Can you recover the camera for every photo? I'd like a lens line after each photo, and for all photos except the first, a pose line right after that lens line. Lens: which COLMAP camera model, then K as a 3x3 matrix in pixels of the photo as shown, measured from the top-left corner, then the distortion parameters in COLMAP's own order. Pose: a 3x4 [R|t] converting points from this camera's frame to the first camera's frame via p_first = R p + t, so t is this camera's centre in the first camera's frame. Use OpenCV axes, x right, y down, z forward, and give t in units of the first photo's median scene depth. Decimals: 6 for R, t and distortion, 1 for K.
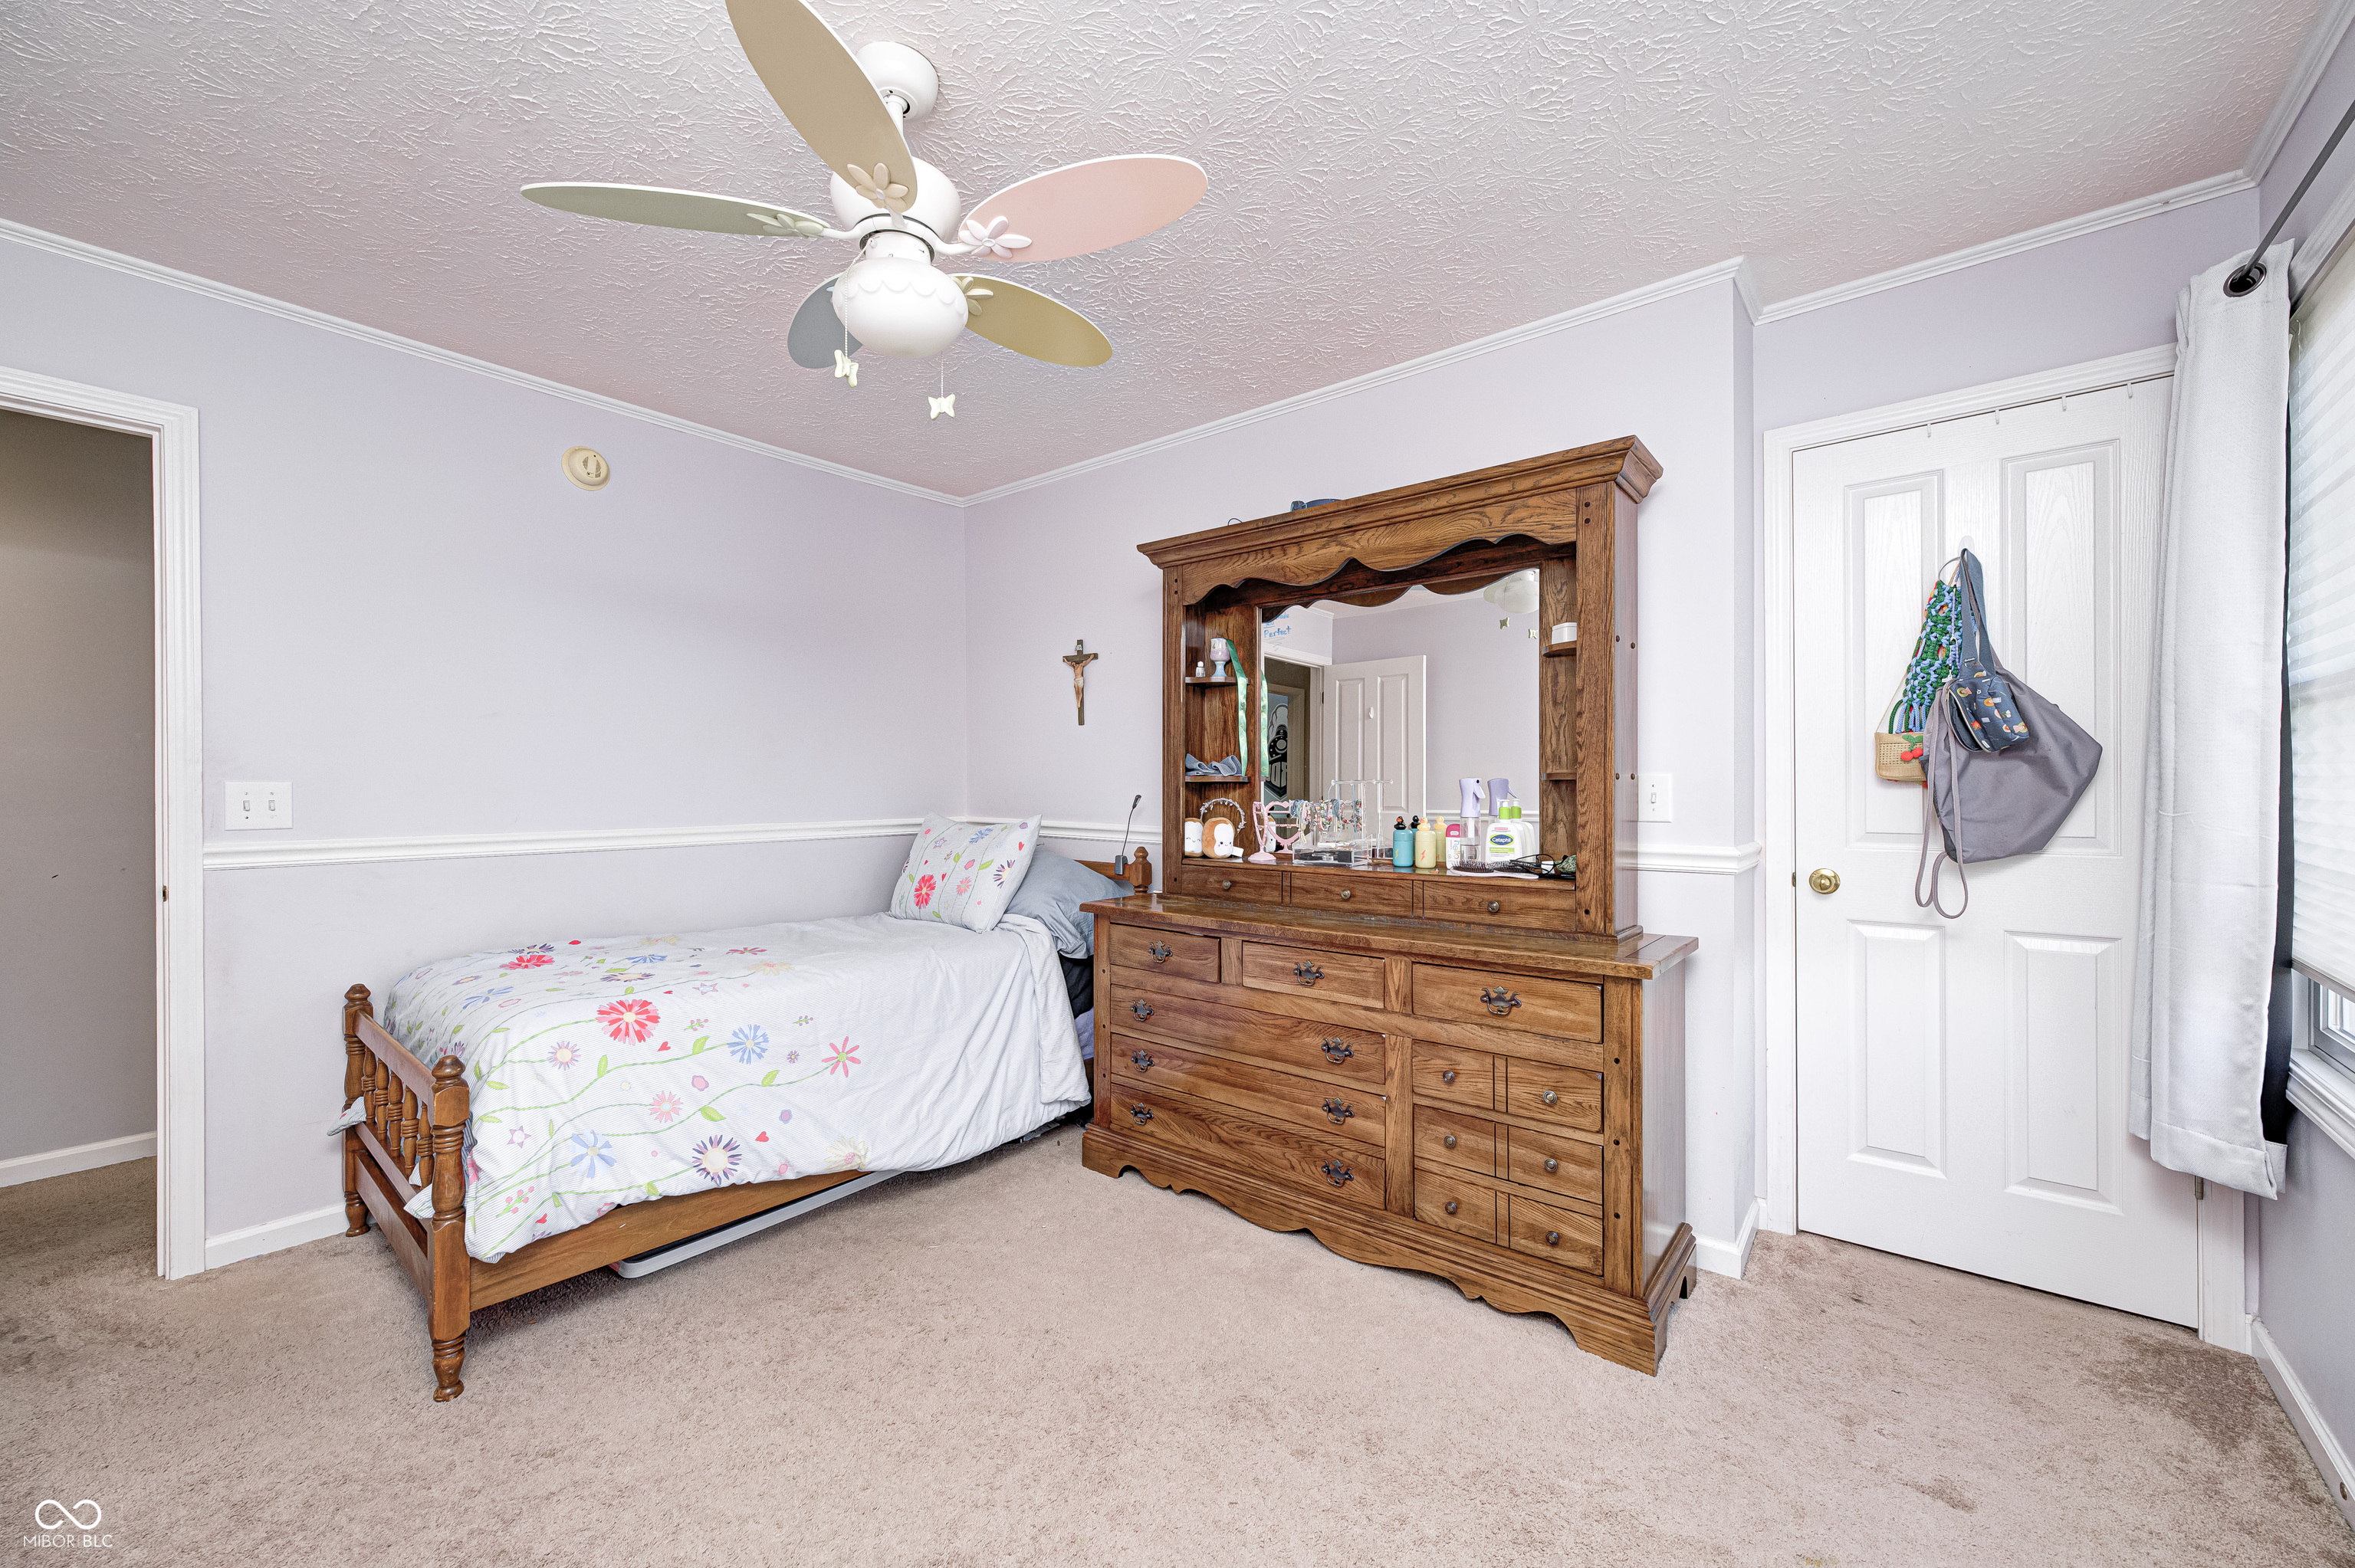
lens RADIAL K [[927.7, 0, 1177.5], [0, 927.7, 784.0], [0, 0, 1]] dist [-0.000946, 0.000075]
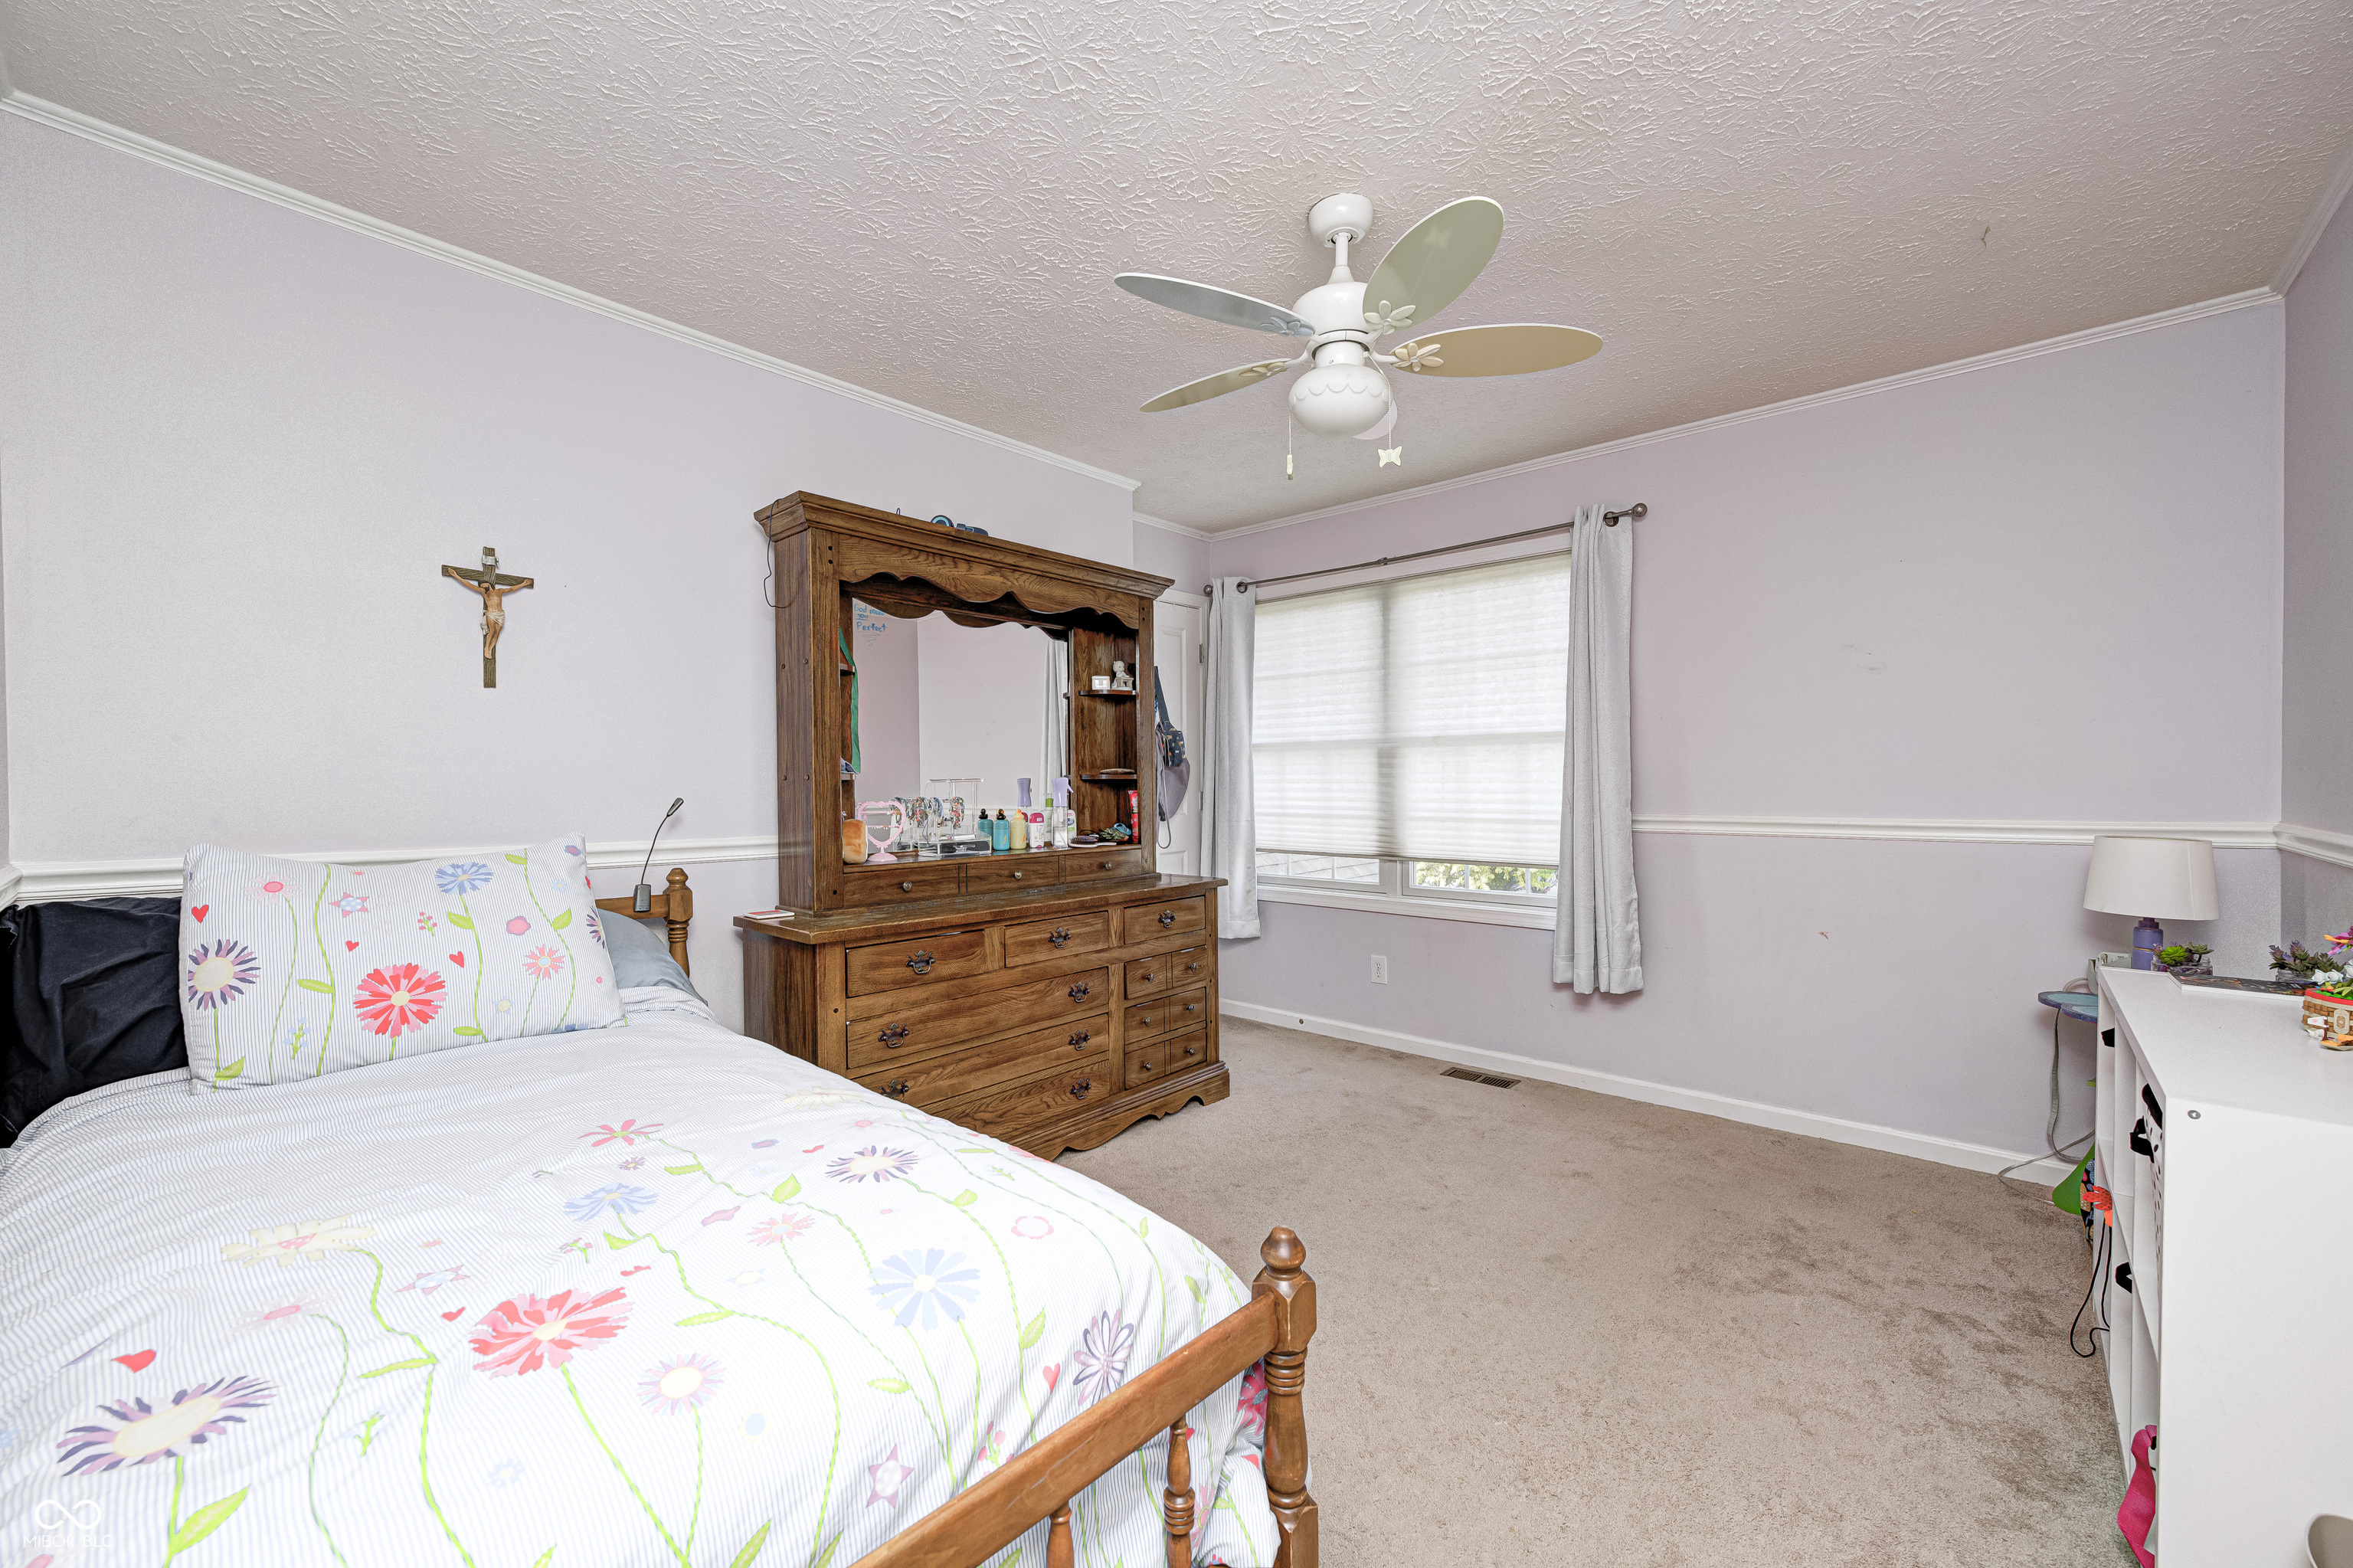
lens RADIAL K [[927.1, 0, 1176.5], [0, 927.1, 784.0], [0, 0, 1]] dist [-0.000946, 0.000075]
pose [[0.035712, 0.001499, 0.999361, -1.028384], [0.006588, 0.999977, -0.001735, 0.006150], [-0.999340, 0.006646, 0.035702, 0.776501]]
